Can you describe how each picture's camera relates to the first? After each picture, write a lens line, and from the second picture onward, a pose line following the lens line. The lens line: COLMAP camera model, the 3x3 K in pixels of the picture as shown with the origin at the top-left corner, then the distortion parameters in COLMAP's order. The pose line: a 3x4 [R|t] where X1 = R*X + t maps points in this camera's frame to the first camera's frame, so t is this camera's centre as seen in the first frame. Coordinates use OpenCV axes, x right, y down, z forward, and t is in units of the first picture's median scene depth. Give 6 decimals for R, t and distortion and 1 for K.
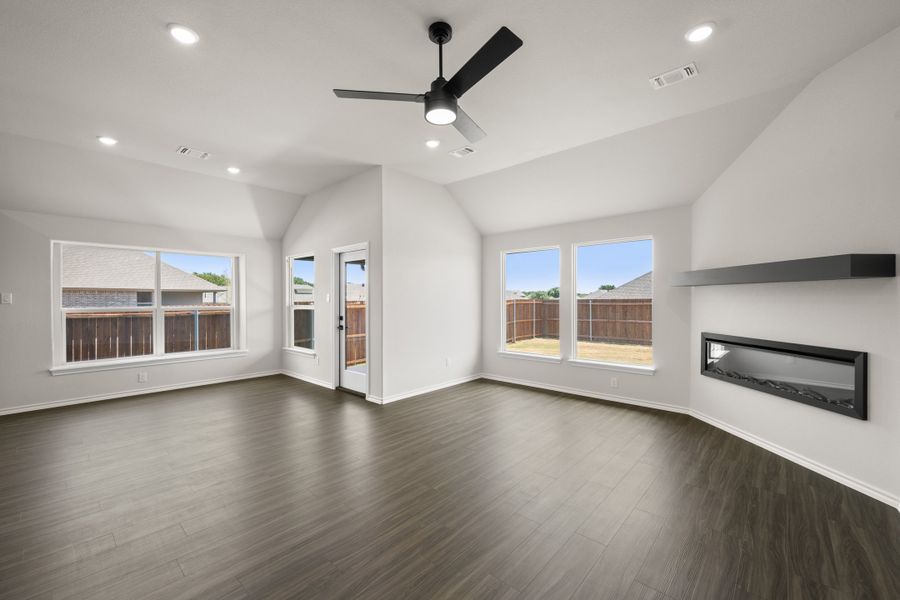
lens RADIAL K [[356.2, 0, 447.0], [0, 356.2, 301.9], [0, 0, 1]] dist [-0.003704, 0.000230]
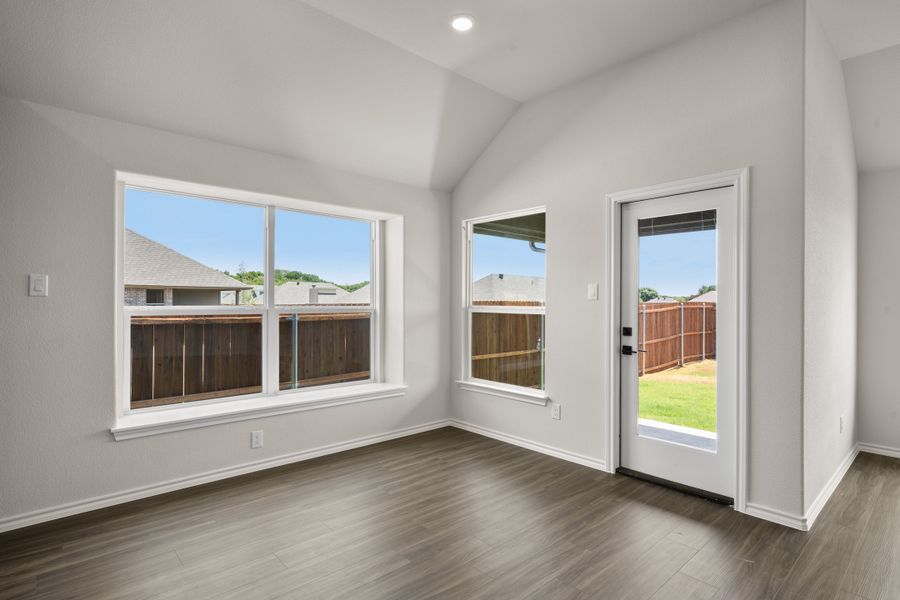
lens RADIAL K [[446.7, 0, 446.9], [0, 446.7, 304.1], [0, 0, 1]] dist [-0.002947, 0.000108]
pose [[0.995272, 0.007982, -0.096803, -0.409401], [-0.008309, 0.999961, -0.002980, 0.008927], [0.096776, 0.003770, 0.995299, 0.291135]]
